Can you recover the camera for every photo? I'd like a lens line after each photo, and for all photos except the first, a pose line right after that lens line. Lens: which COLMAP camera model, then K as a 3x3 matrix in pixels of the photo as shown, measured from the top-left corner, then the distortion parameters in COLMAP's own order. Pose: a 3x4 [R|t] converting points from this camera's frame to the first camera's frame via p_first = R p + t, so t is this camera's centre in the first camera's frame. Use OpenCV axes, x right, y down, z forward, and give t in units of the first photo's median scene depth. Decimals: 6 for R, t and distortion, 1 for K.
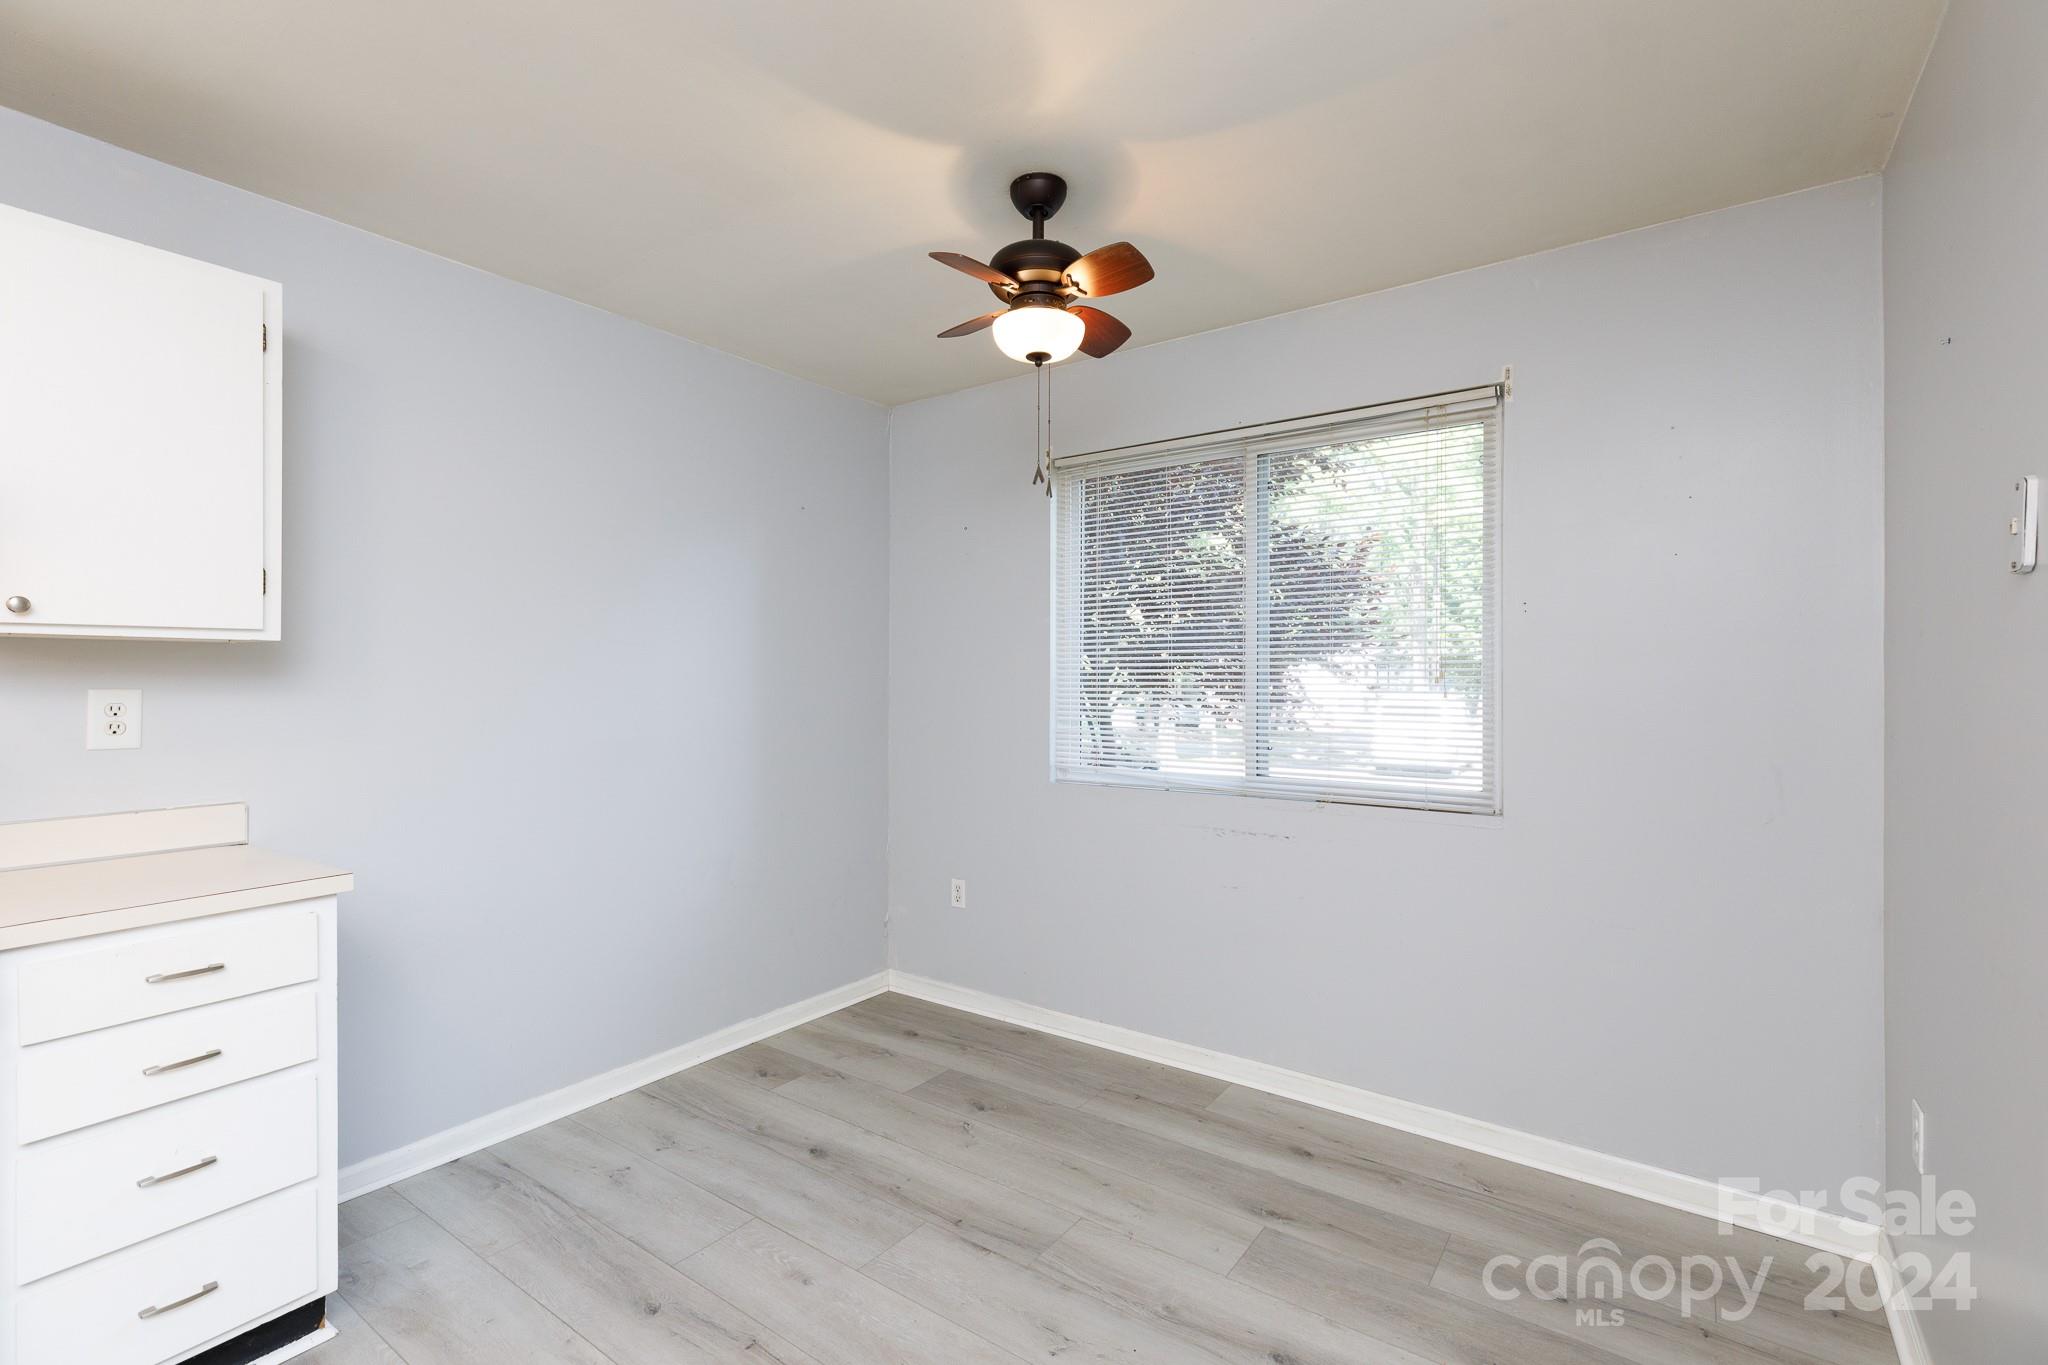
lens RADIAL K [[919.9, 0, 1026.7], [0, 919.9, 678.2], [0, 0, 1]] dist [0.002027, -0.000080]
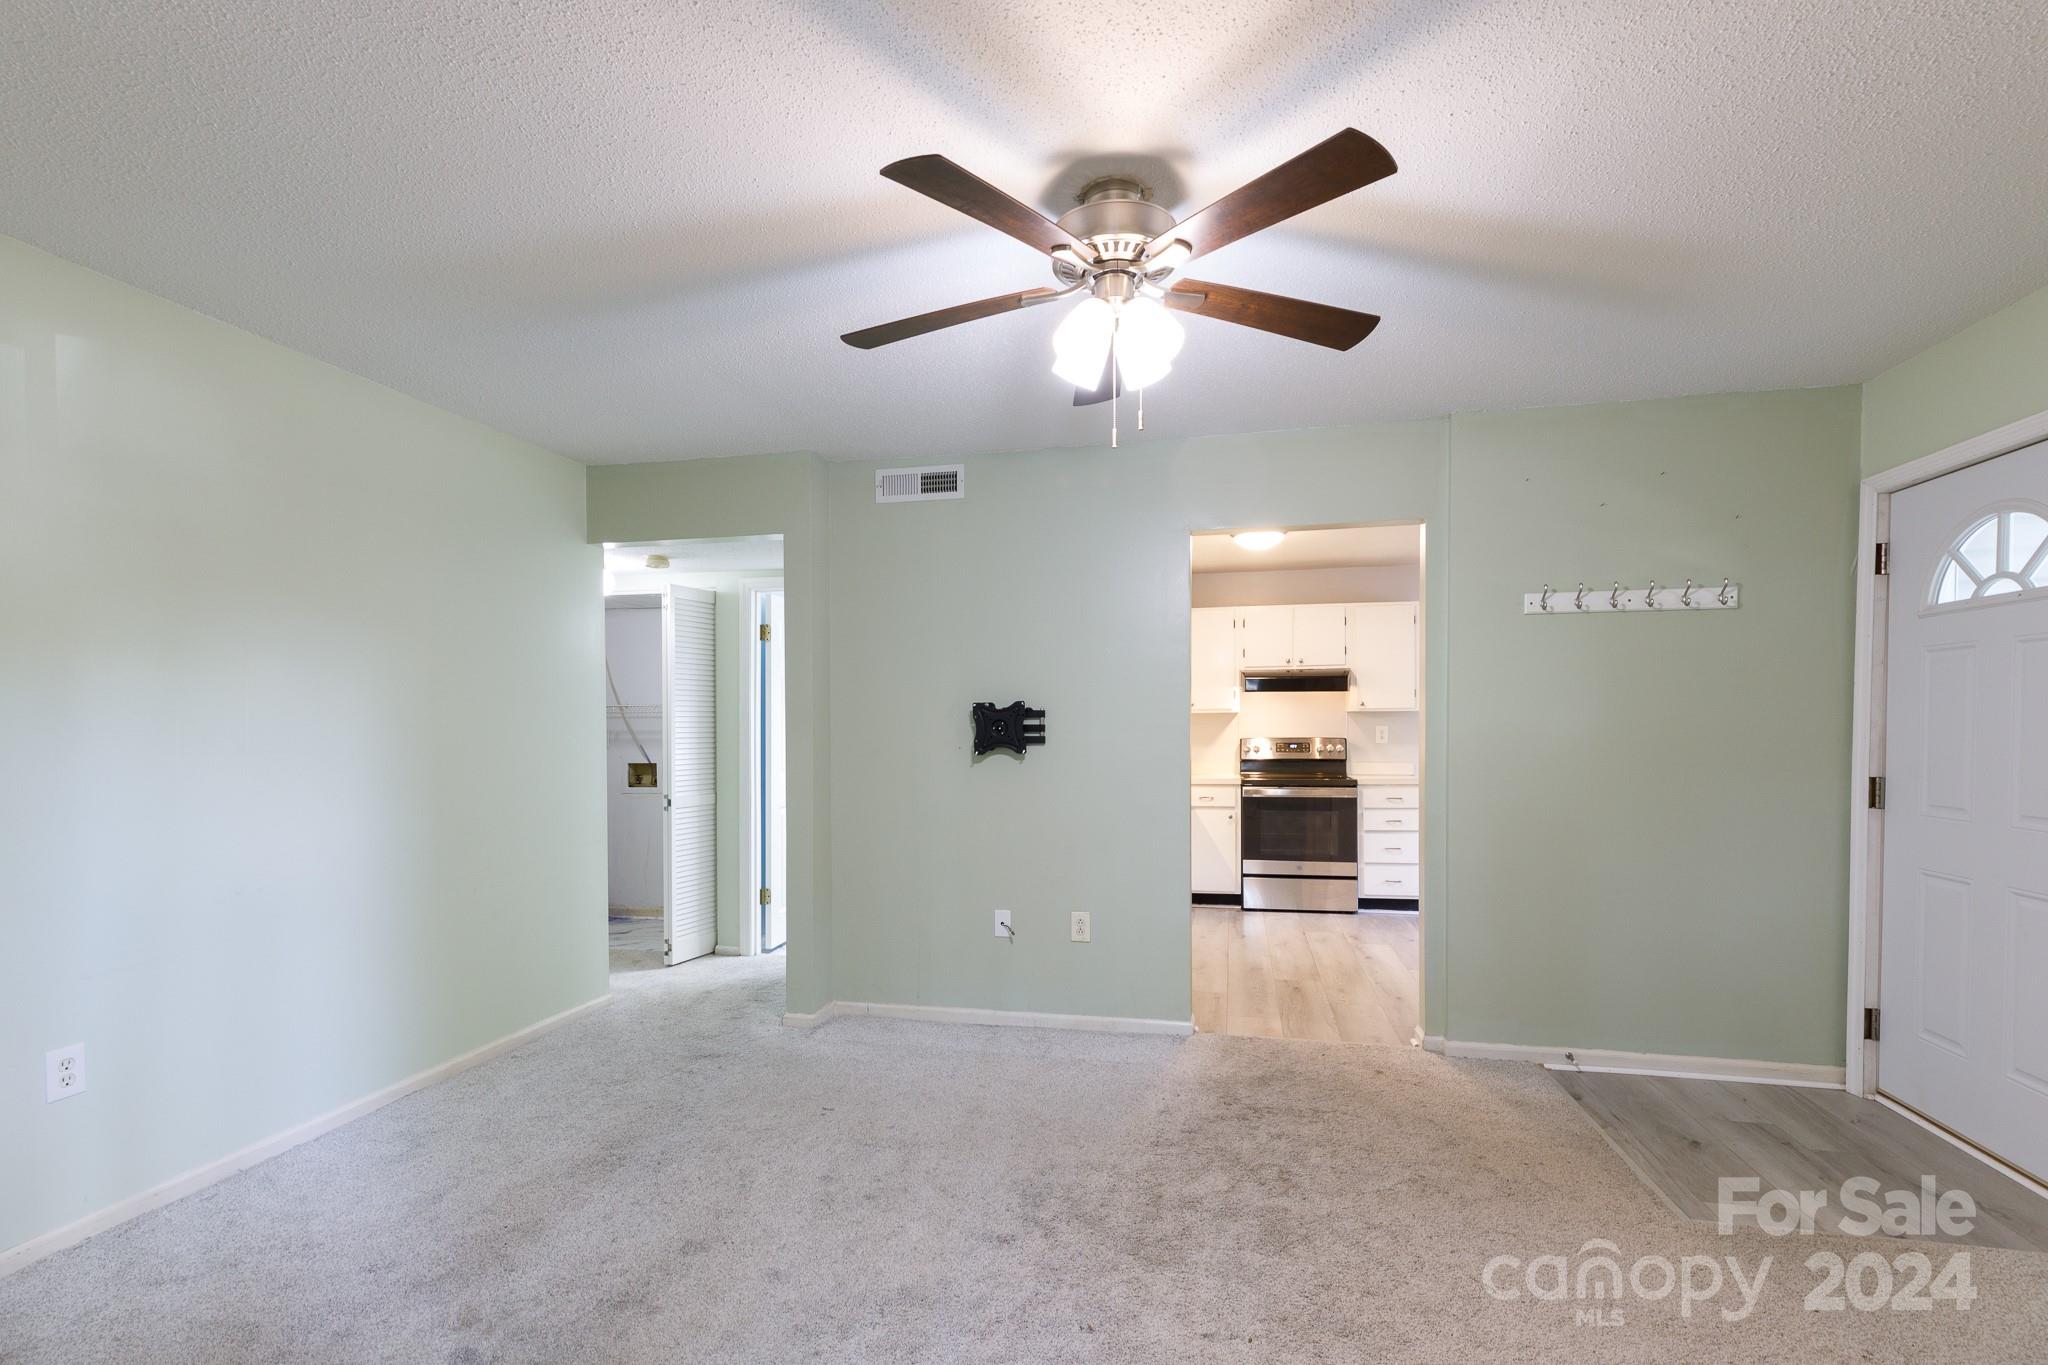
lens RADIAL K [[943.6, 0, 1029.0], [0, 943.6, 739.2], [0, 0, 1]] dist [0.003078, -0.000137]
pose [[0.397868, 0.010765, -0.917380, 1.395471], [0.003318, 0.999908, 0.013172, 0.008619], [0.917437, -0.008284, 0.397795, -1.307448]]
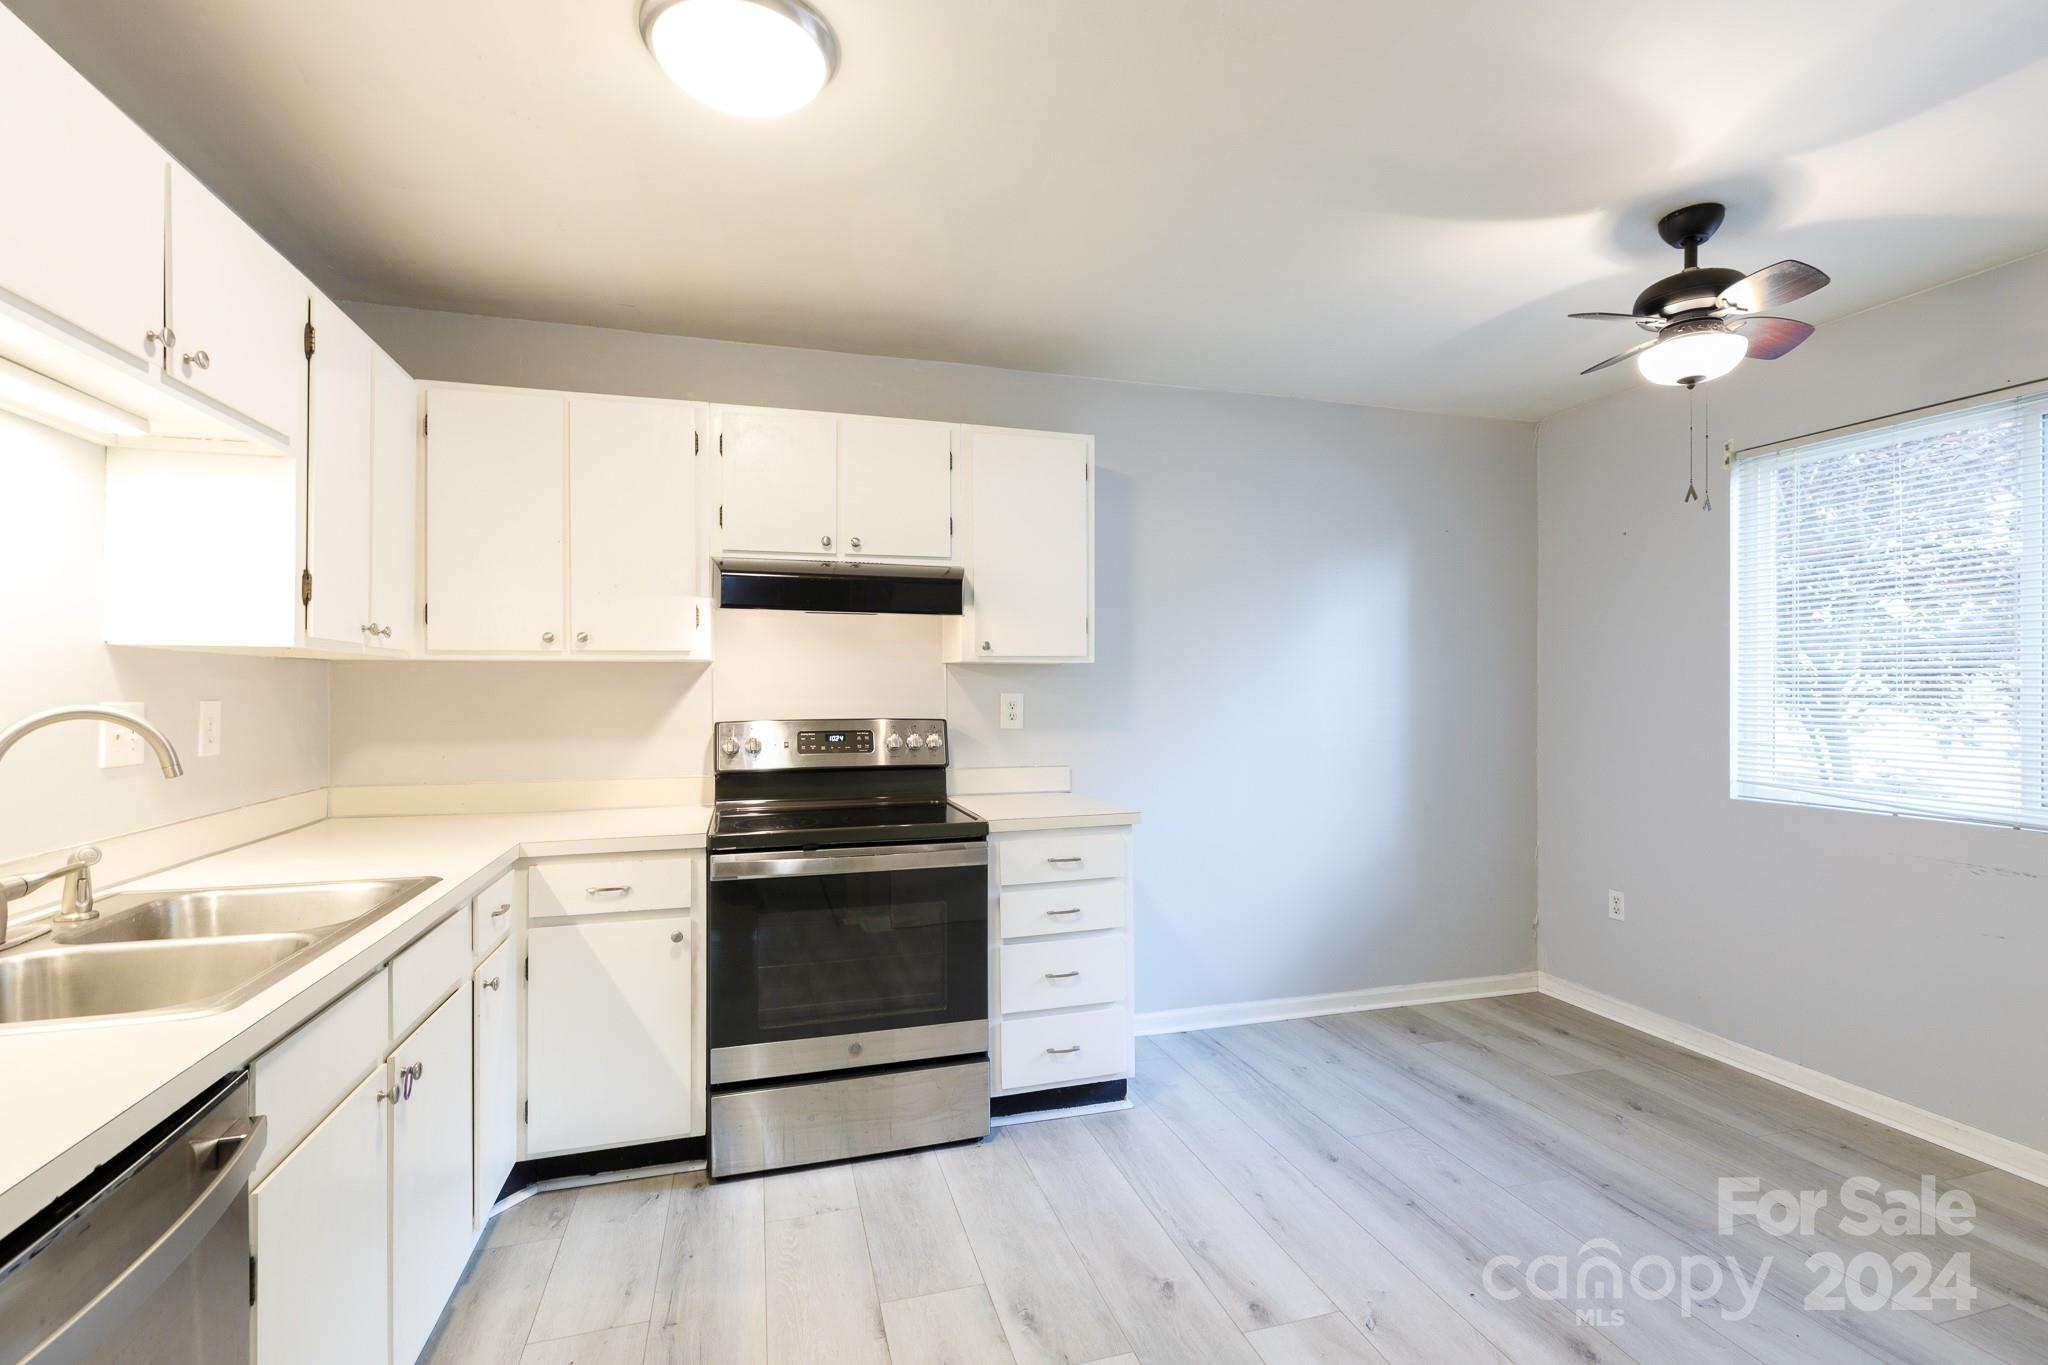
lens RADIAL K [[919.9, 0, 1026.7], [0, 919.9, 678.2], [0, 0, 1]] dist [0.002027, -0.000080]
pose [[0.788524, -0.004825, -0.614985, 0.052800], [0.000191, 0.999971, -0.007601, -0.002580], [0.615004, 0.005876, 0.788502, -0.253692]]
